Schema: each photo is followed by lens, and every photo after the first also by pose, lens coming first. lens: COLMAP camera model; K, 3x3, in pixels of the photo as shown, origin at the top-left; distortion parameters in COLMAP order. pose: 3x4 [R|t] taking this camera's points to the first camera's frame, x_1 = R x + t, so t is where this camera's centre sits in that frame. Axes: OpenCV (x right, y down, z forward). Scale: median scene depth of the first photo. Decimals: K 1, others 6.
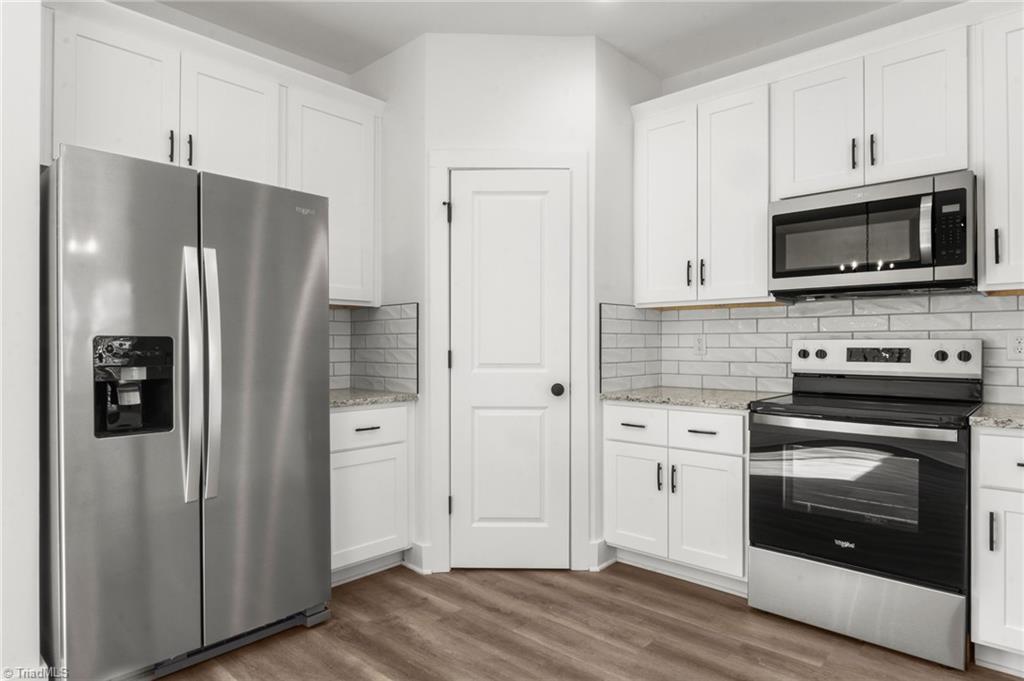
lens RADIAL K [[586.6, 0, 511.3], [0, 586.6, 344.4], [0, 0, 1]] dist [-0.009814, -0.001570]
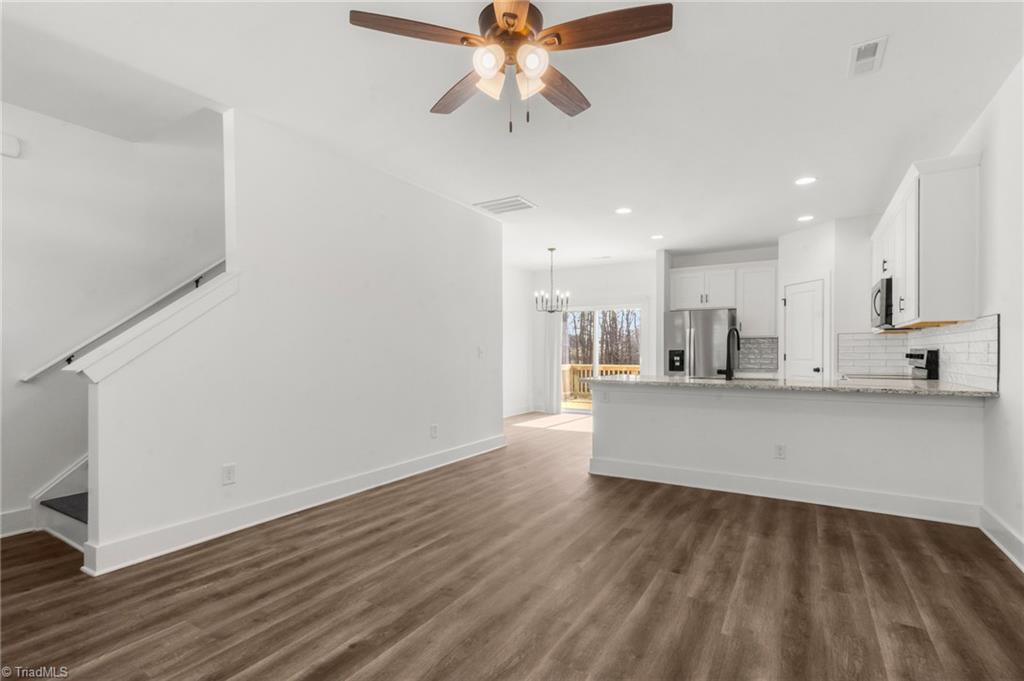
lens RADIAL K [[476.3, 0, 509.7], [0, 476.3, 357.0], [0, 0, 1]] dist [0.003452, 0.003033]
pose [[0.186893, 0.009145, -0.982338, 2.005802], [0.003174, 0.999946, 0.009913, -0.001084], [0.982375, -0.004970, 0.186854, -0.713419]]
